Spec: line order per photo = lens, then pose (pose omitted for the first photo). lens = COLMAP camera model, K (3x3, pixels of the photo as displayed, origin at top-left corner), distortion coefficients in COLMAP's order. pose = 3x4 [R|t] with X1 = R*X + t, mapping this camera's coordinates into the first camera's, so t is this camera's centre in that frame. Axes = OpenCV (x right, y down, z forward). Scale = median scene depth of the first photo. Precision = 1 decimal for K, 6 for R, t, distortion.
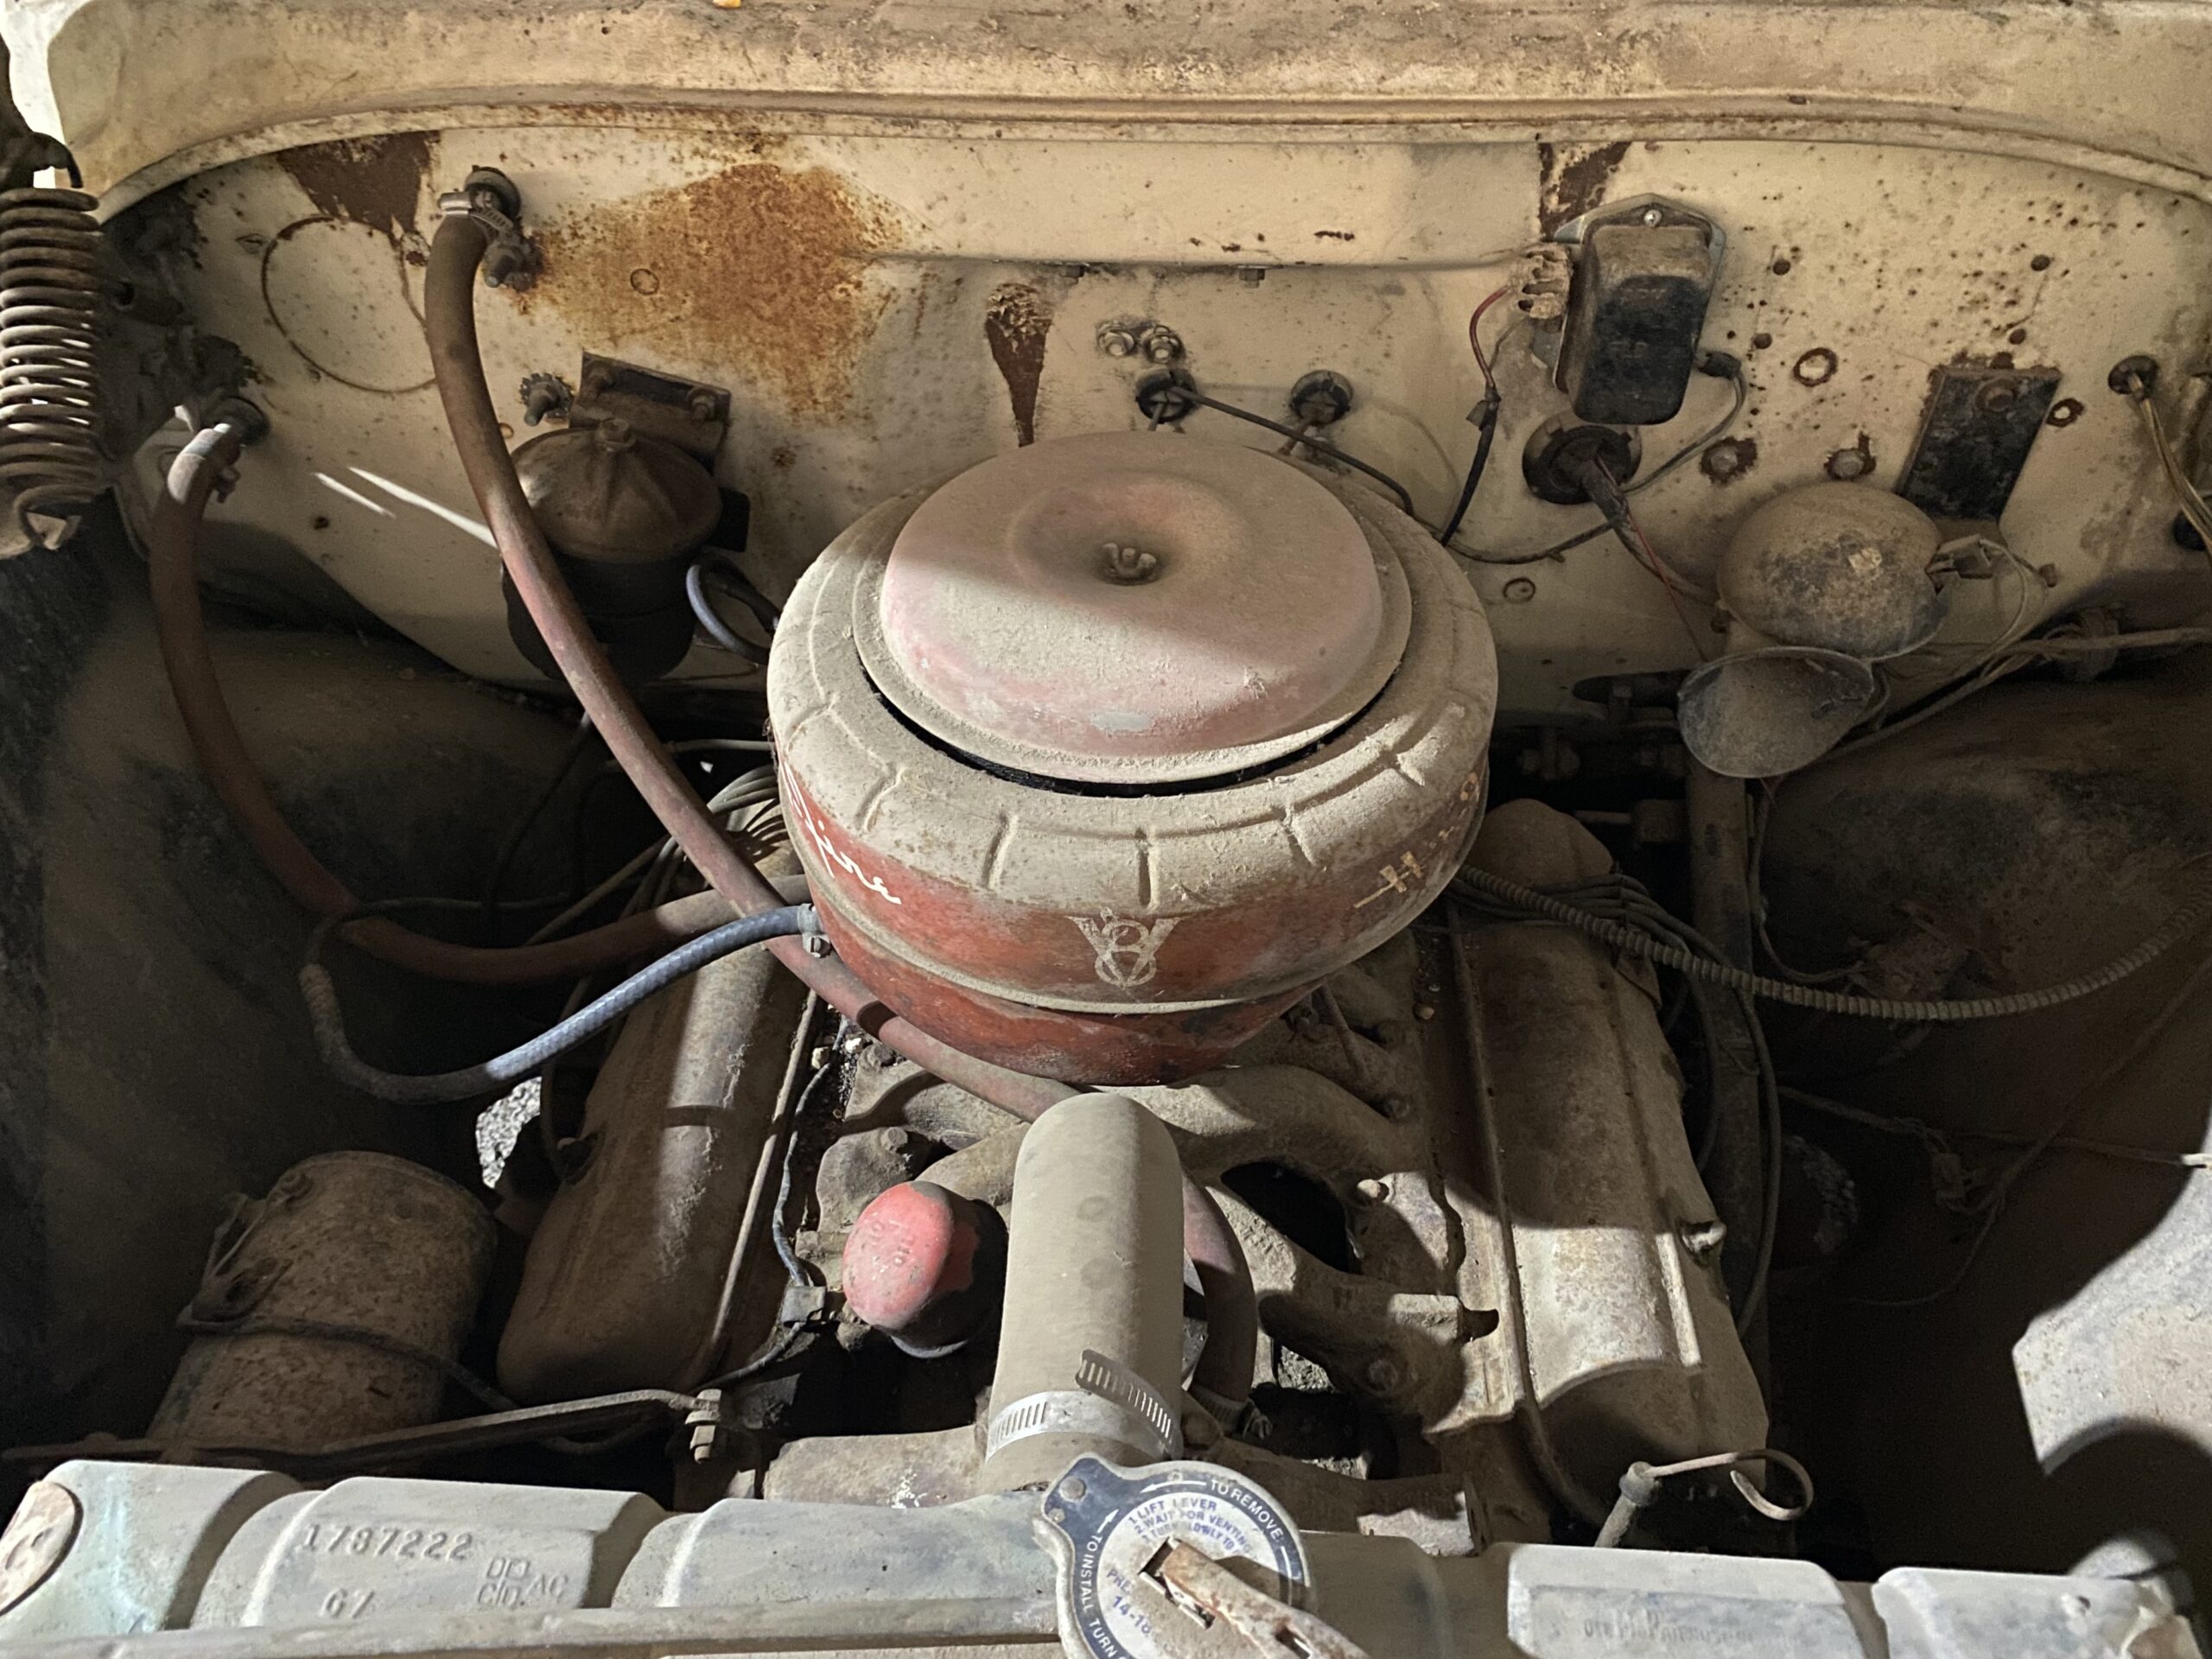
lens RADIAL K [[1687.0, 0, 1107.2], [0, 1687.0, 819.4], [0, 0, 1]] dist [0.040803, -0.052301]
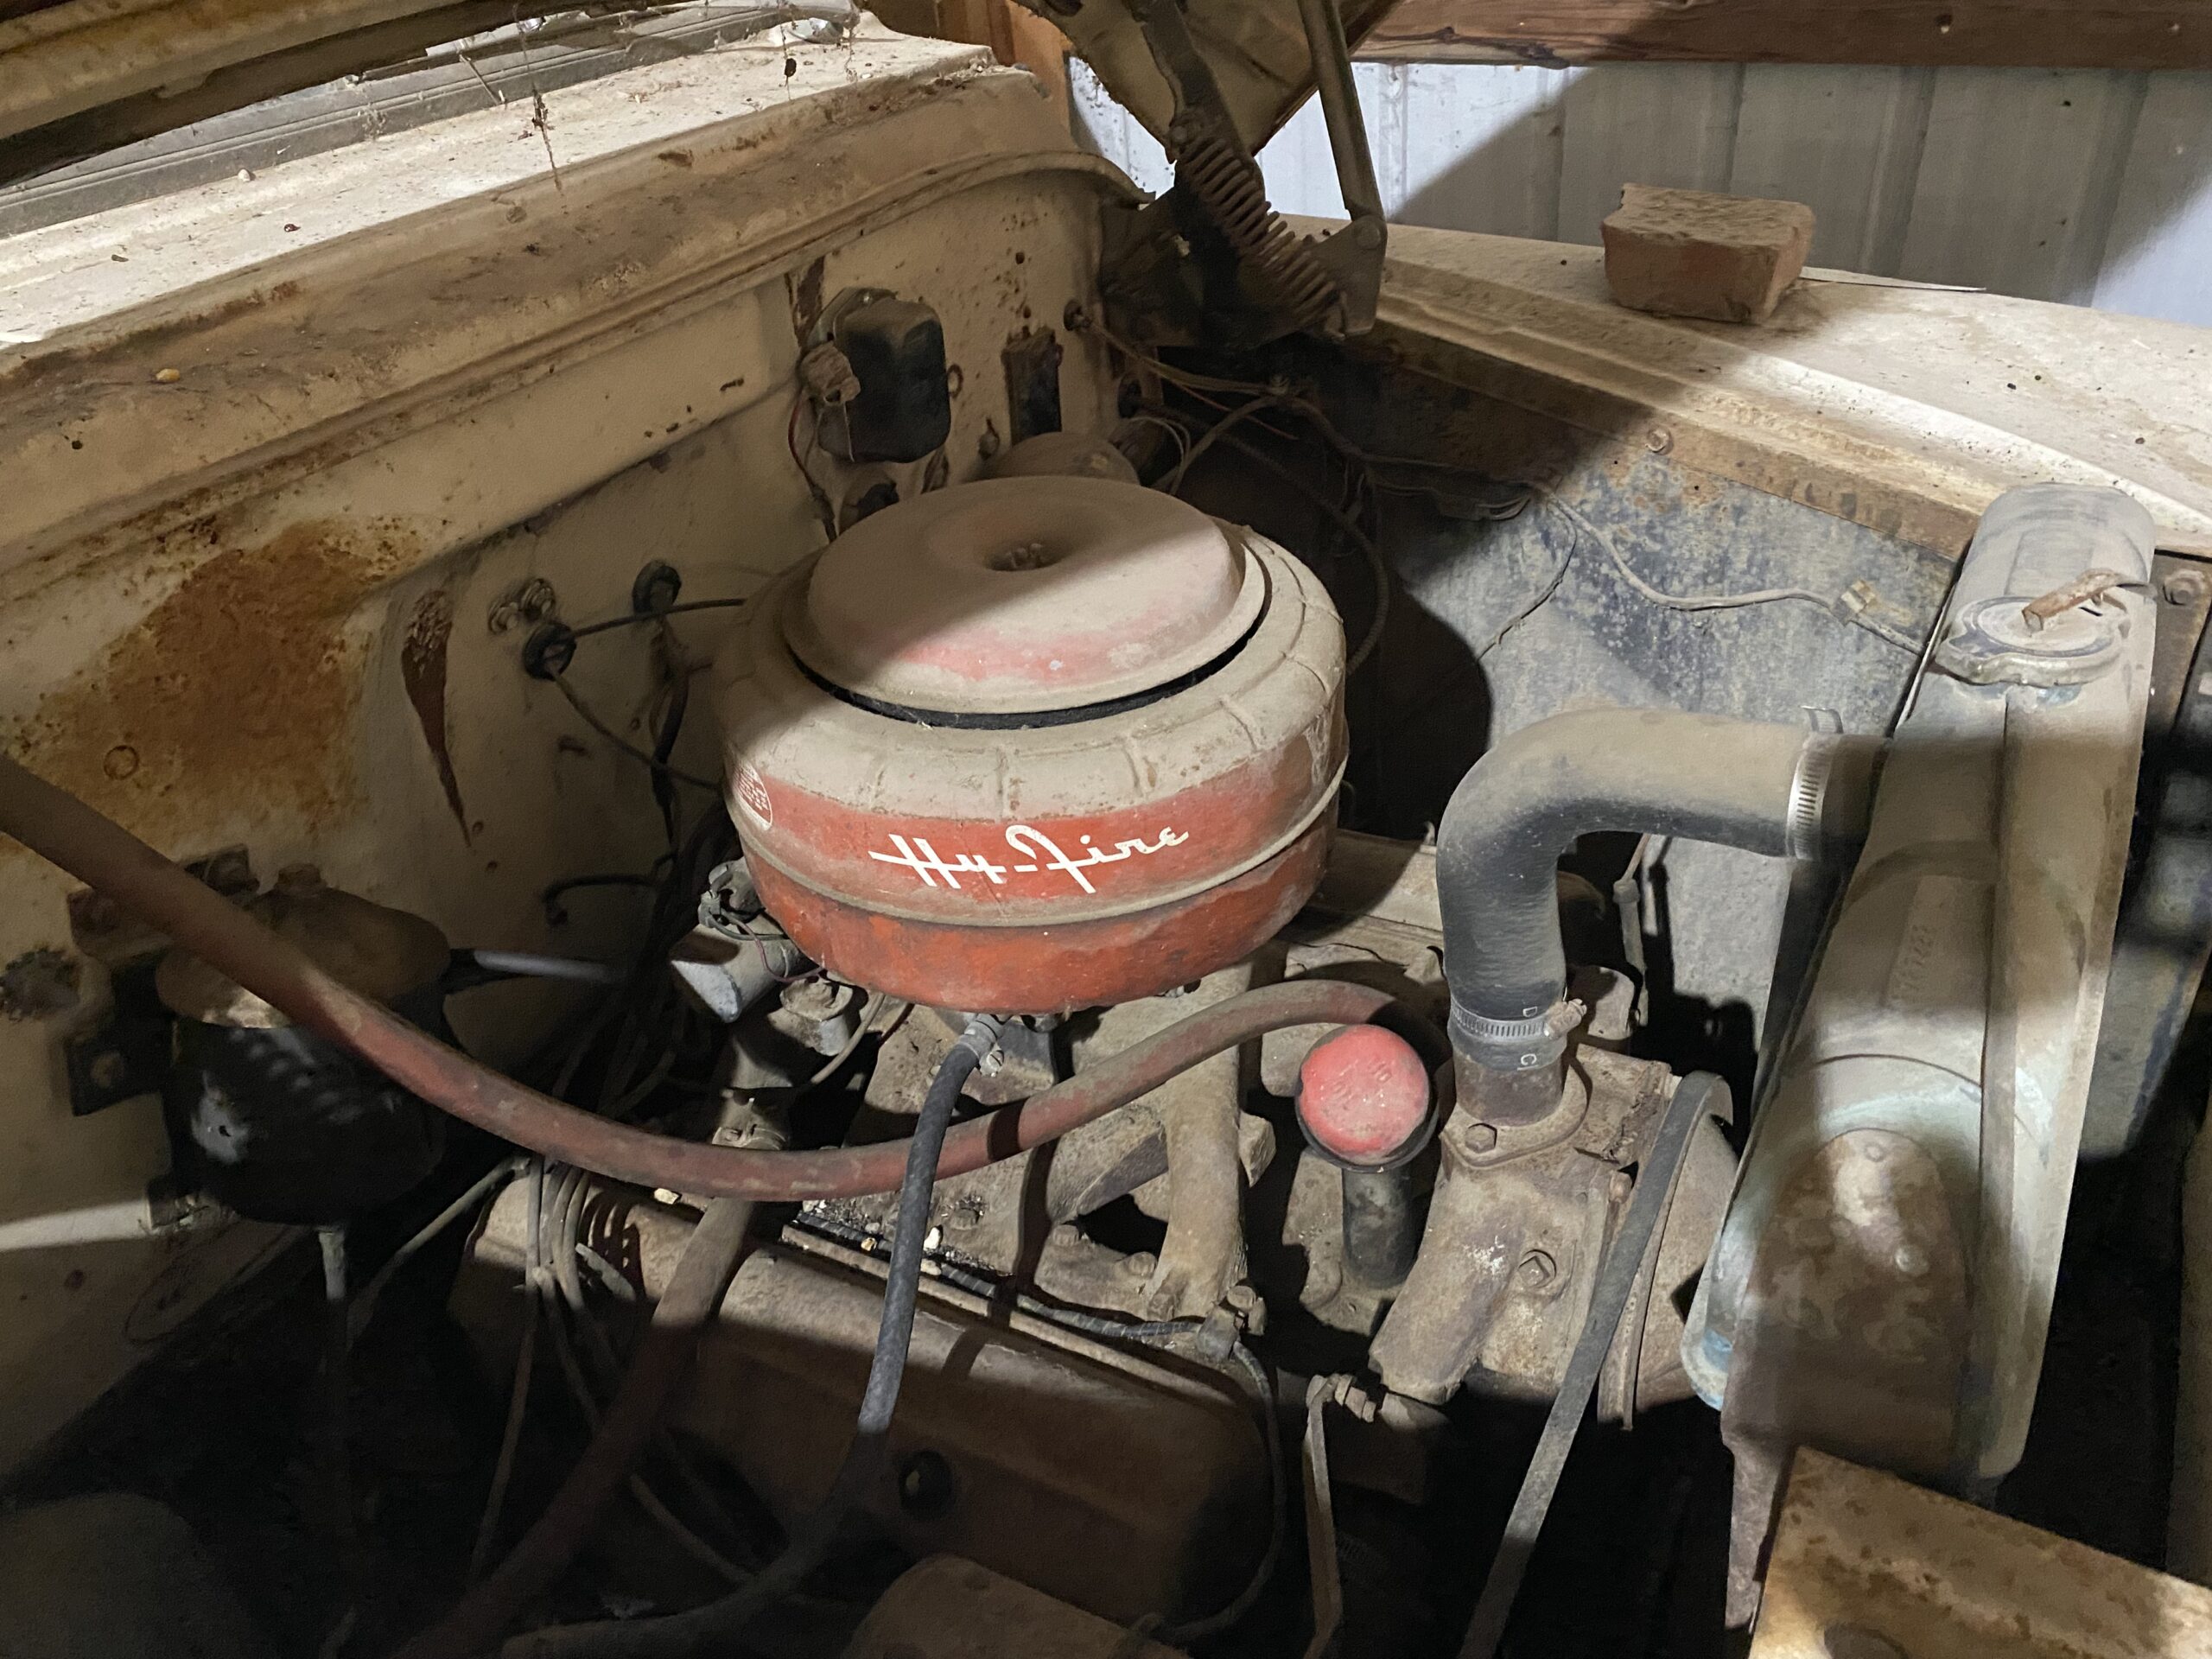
lens RADIAL K [[1640.9, 0, 1085.0], [0, 1640.9, 849.7], [0, 0, 1]] dist [-0.025863, 0.045456]
pose [[0.447948, -0.520059, 0.727242, -0.688591], [0.649661, 0.748166, 0.134861, -0.101829], [-0.614234, 0.412050, 0.673002, 0.235951]]
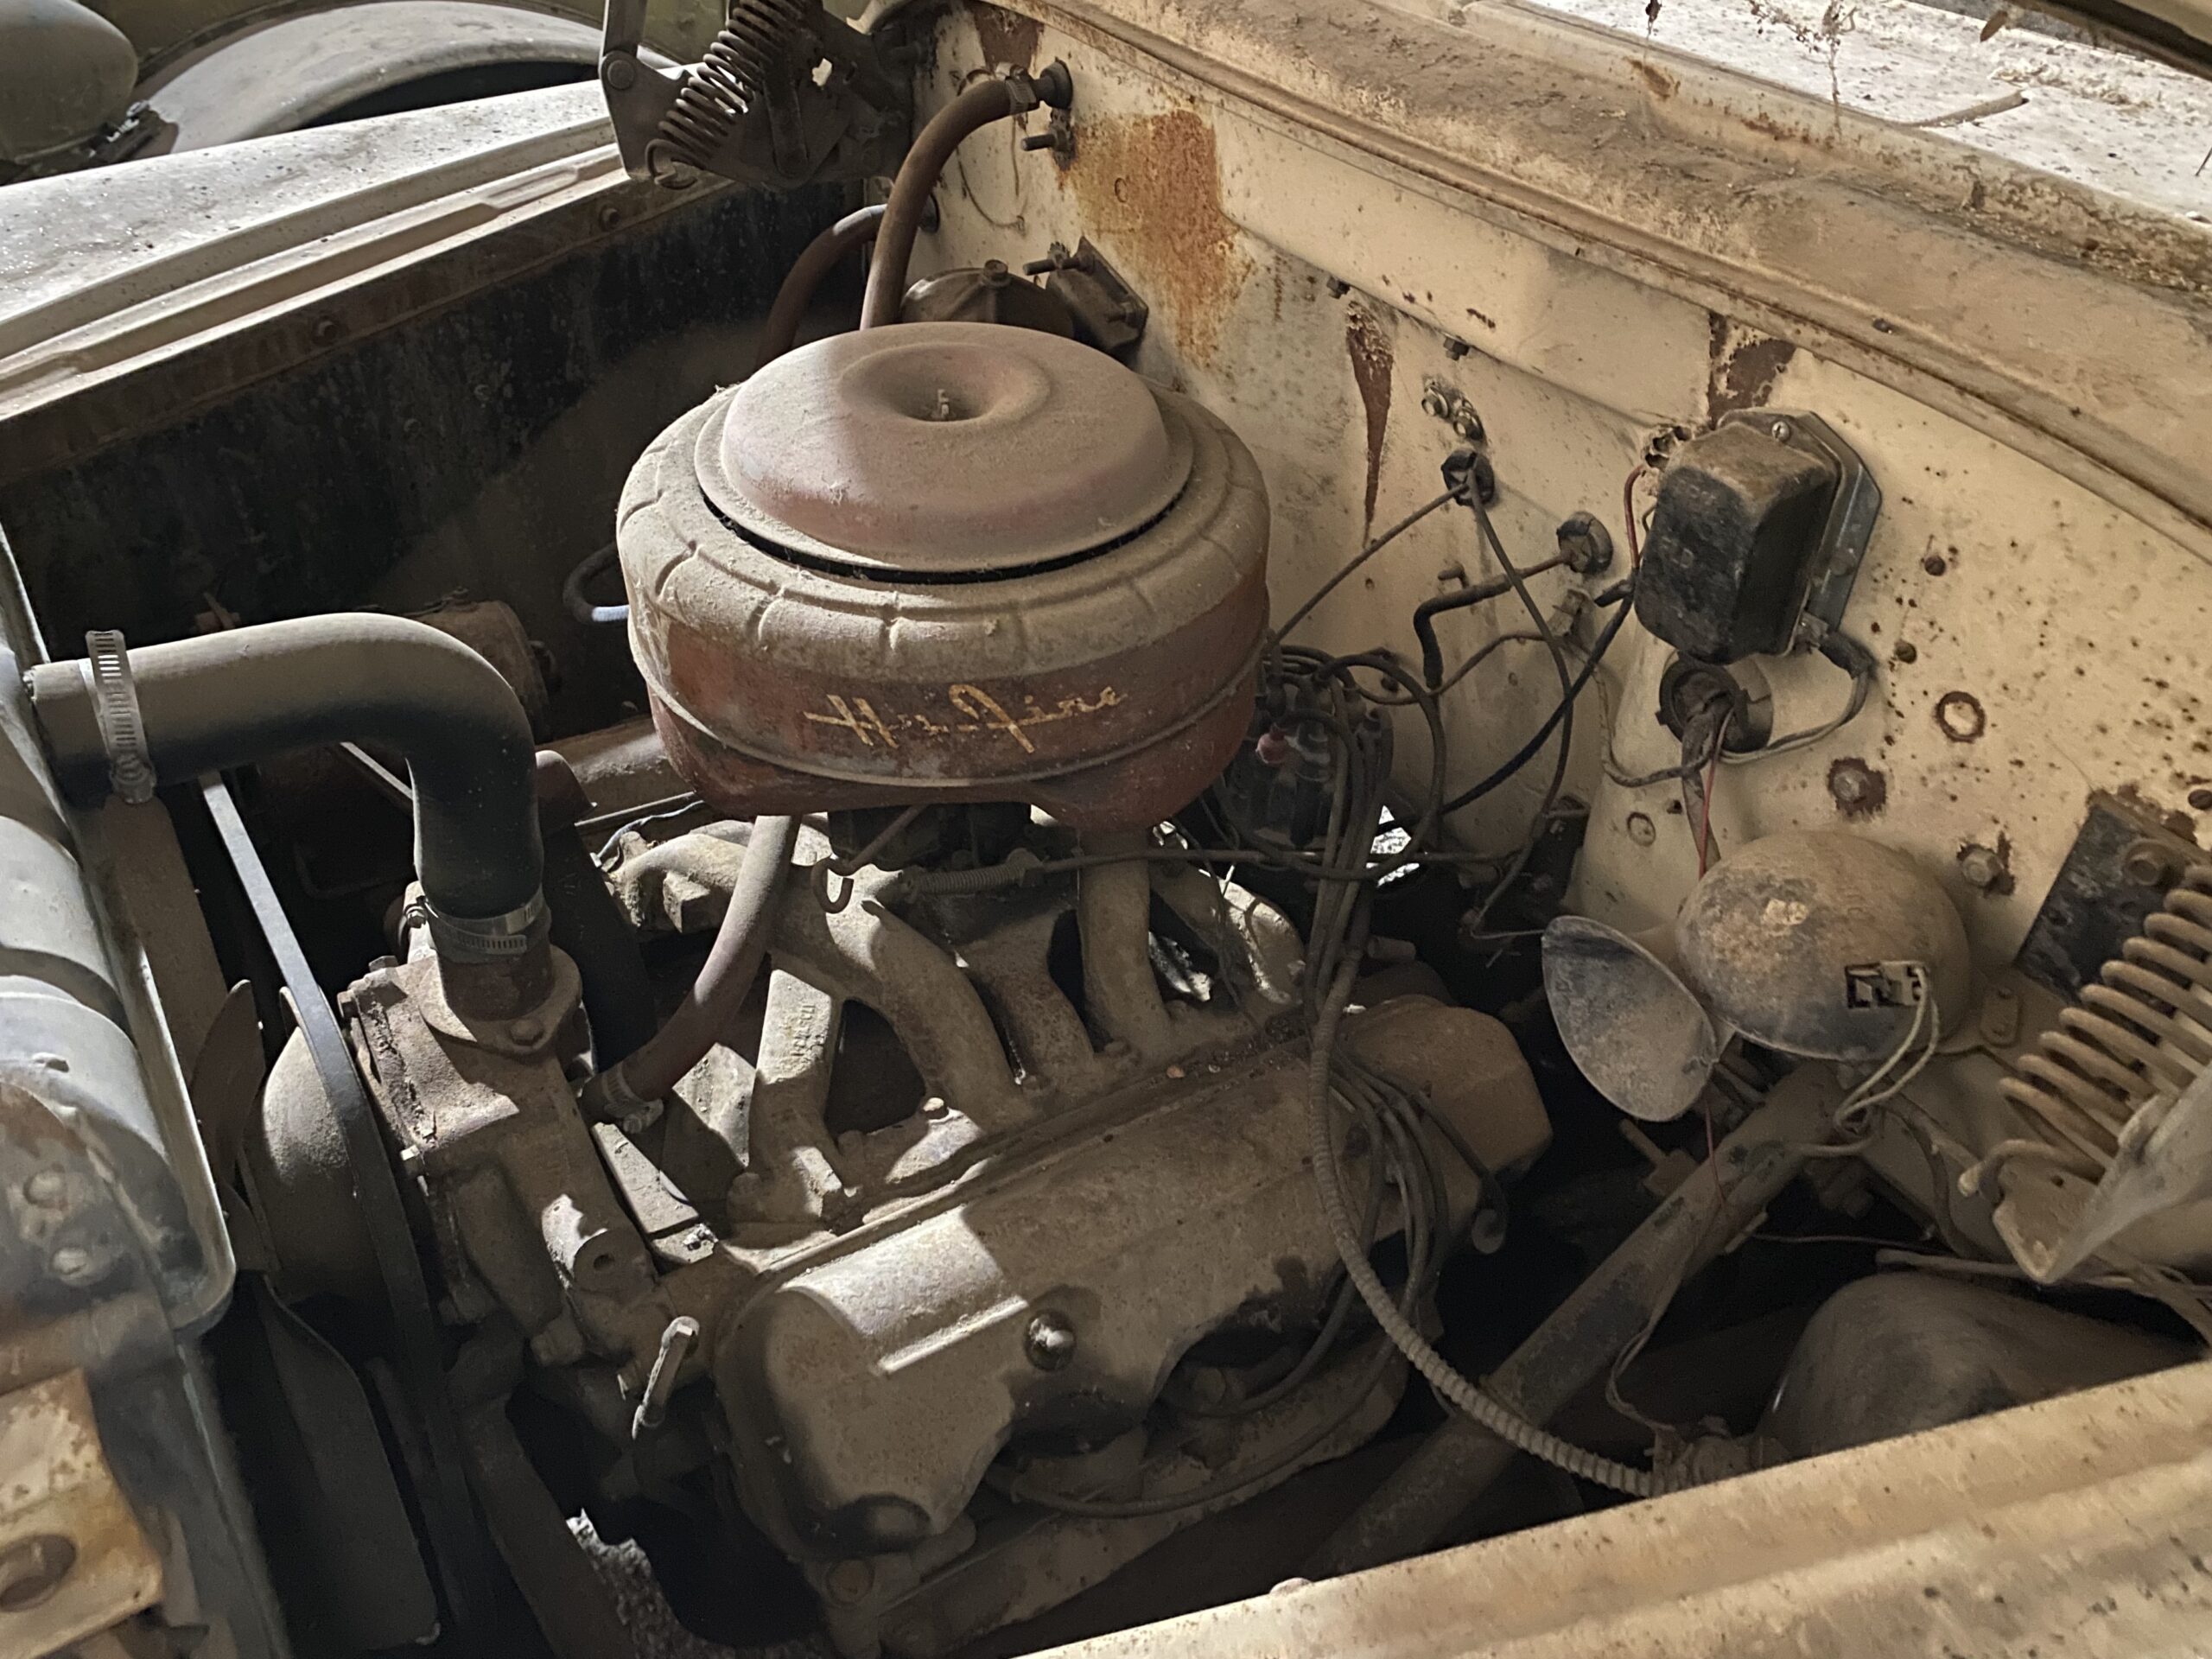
lens RADIAL K [[1687.0, 0, 1107.2], [0, 1687.0, 819.4], [0, 0, 1]] dist [0.040803, -0.052301]
pose [[0.606839, 0.517192, -0.603538, 0.707312], [-0.573574, 0.810619, 0.117935, -0.099465], [0.550235, 0.274606, 0.788564, 0.188892]]
